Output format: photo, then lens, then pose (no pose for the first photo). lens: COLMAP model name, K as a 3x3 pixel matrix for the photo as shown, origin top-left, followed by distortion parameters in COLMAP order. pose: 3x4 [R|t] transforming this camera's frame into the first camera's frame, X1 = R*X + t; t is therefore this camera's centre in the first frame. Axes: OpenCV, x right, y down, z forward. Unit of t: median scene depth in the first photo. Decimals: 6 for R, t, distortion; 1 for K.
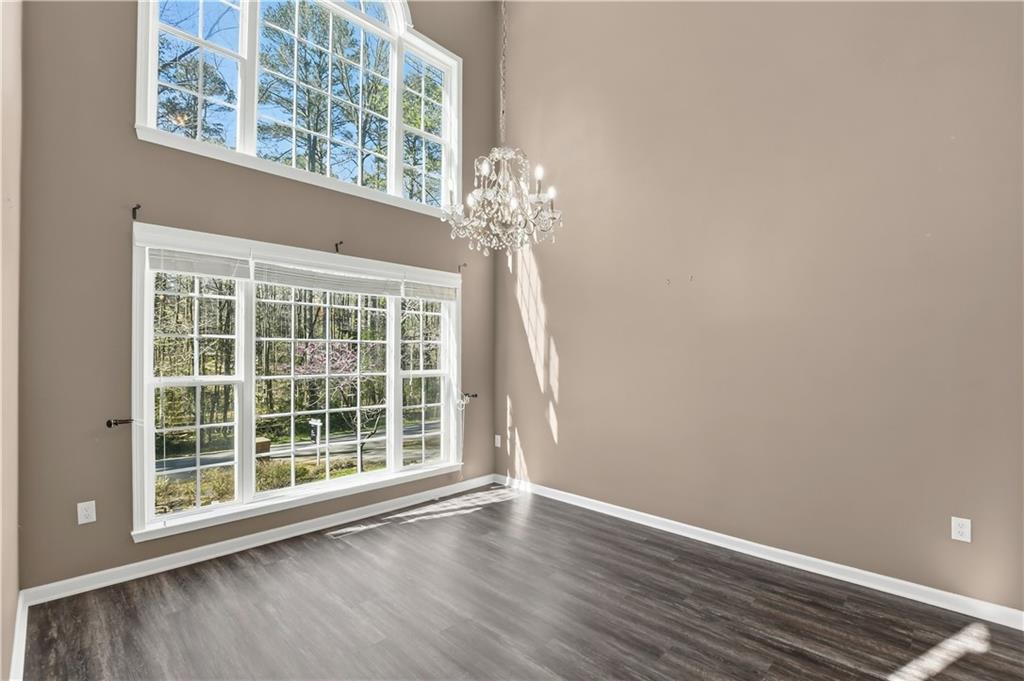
lens RADIAL K [[460.5, 0, 516.9], [0, 460.5, 349.8], [0, 0, 1]] dist [-0.000416, -0.000052]
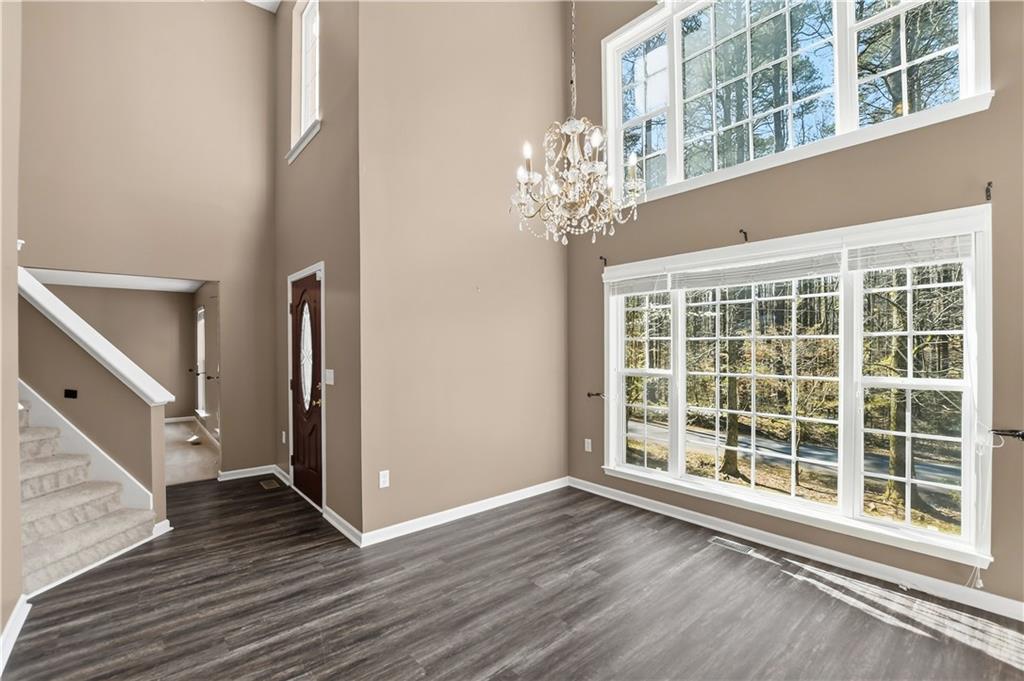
lens RADIAL K [[460.5, 0, 516.9], [0, 460.5, 349.8], [0, 0, 1]] dist [-0.000416, -0.000052]
pose [[-0.082997, -0.003355, -0.996544, 0.550556], [0.011436, 0.999925, -0.004319, 0.001518], [0.996484, -0.011755, -0.082952, 0.609488]]
